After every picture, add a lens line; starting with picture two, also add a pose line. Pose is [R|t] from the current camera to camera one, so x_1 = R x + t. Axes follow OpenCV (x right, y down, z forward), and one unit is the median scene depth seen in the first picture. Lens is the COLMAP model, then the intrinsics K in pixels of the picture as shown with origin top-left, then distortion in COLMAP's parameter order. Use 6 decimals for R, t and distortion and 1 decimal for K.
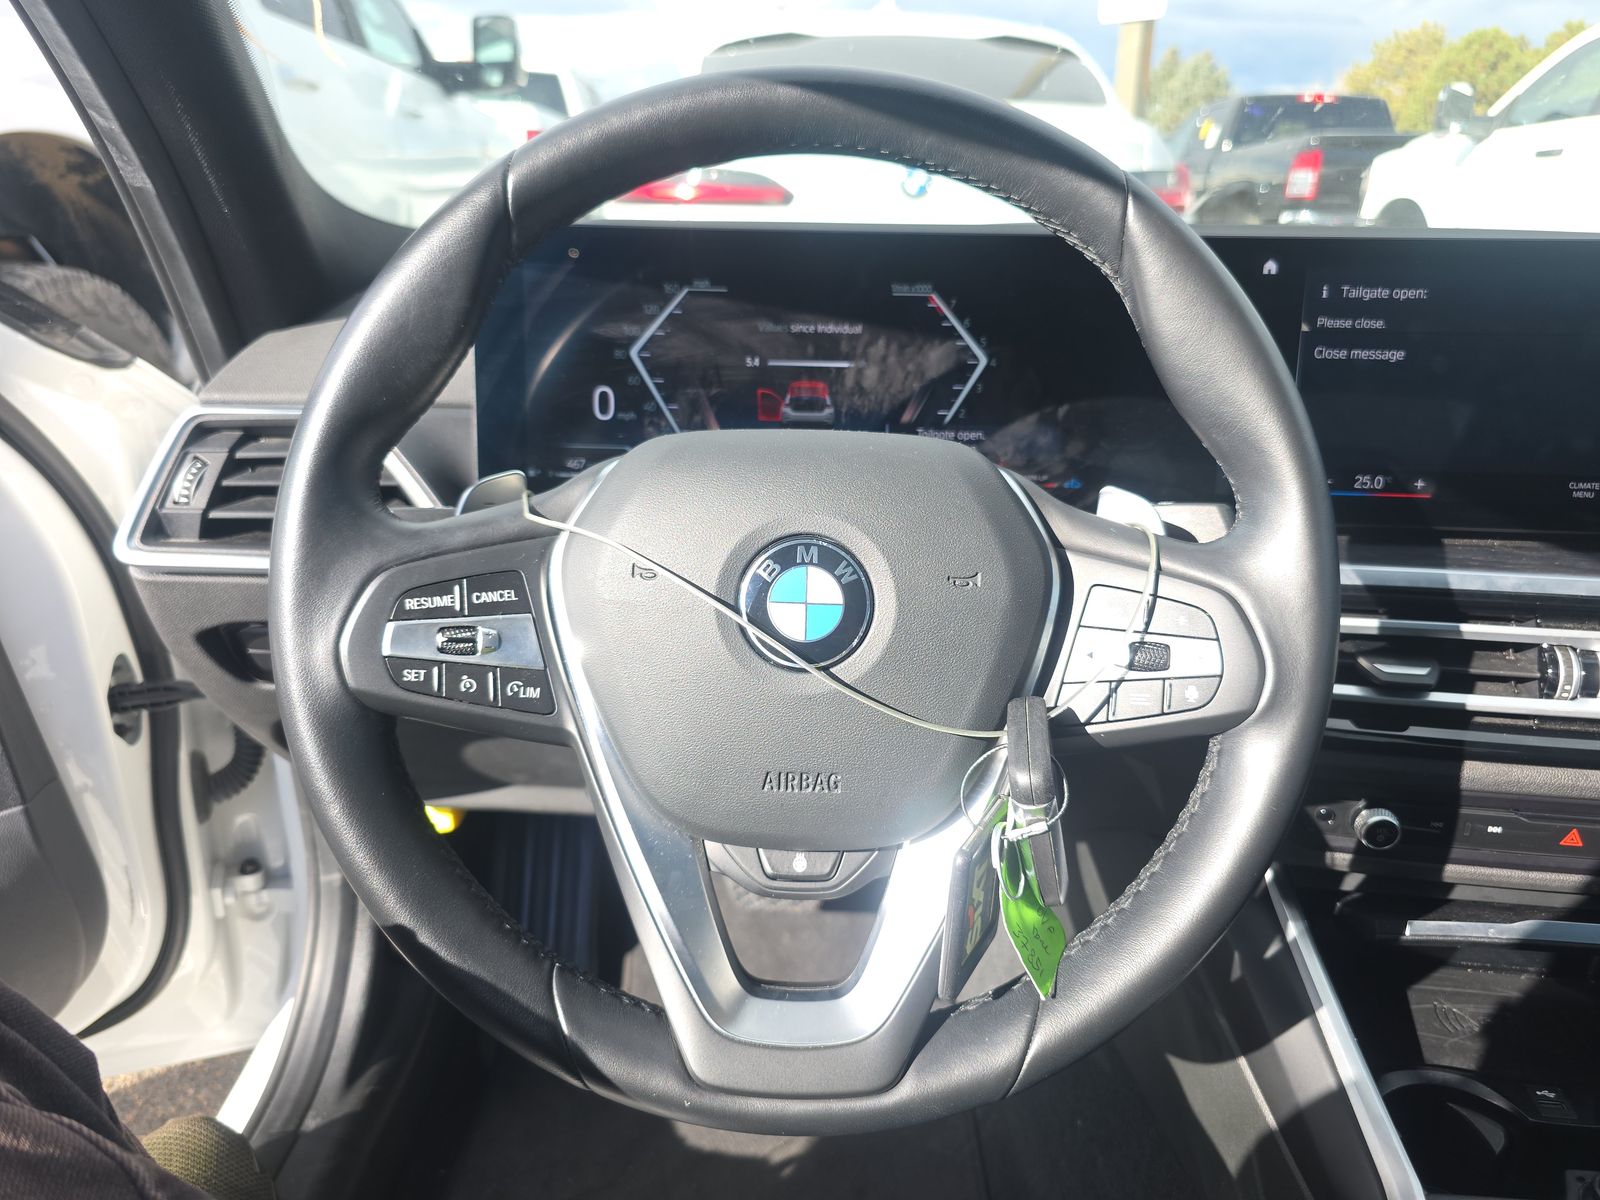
lens RADIAL K [[1069.6, 0, 794.3], [0, 1069.6, 590.6], [0, 0, 1]] dist [0.010964, -0.029172]
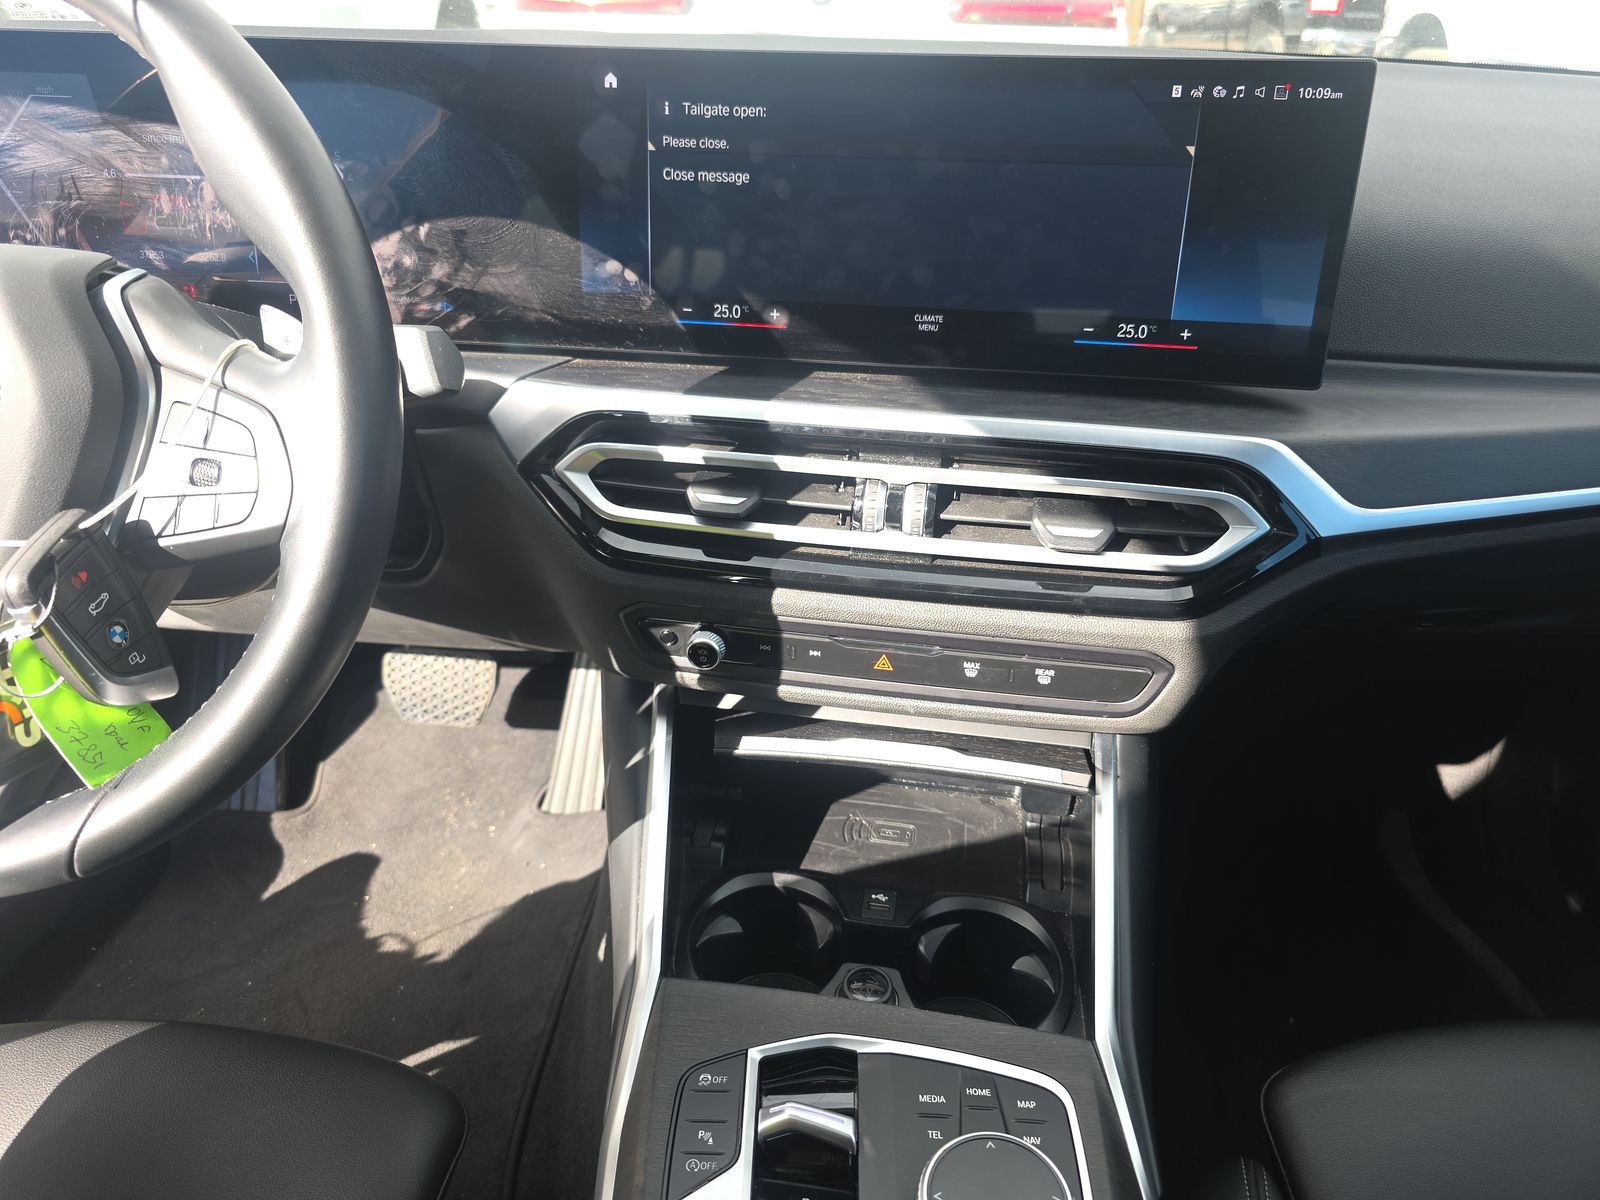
lens RADIAL K [[1069.6, 0, 803.7], [0, 1069.6, 595.4], [0, 0, 1]] dist [0.010964, -0.029172]
pose [[0.999762, 0.021801, 0.000129, 0.635766], [-0.021556, 0.987621, 0.155368, 0.003946], [0.003260, -0.155334, 0.987857, -0.028205]]
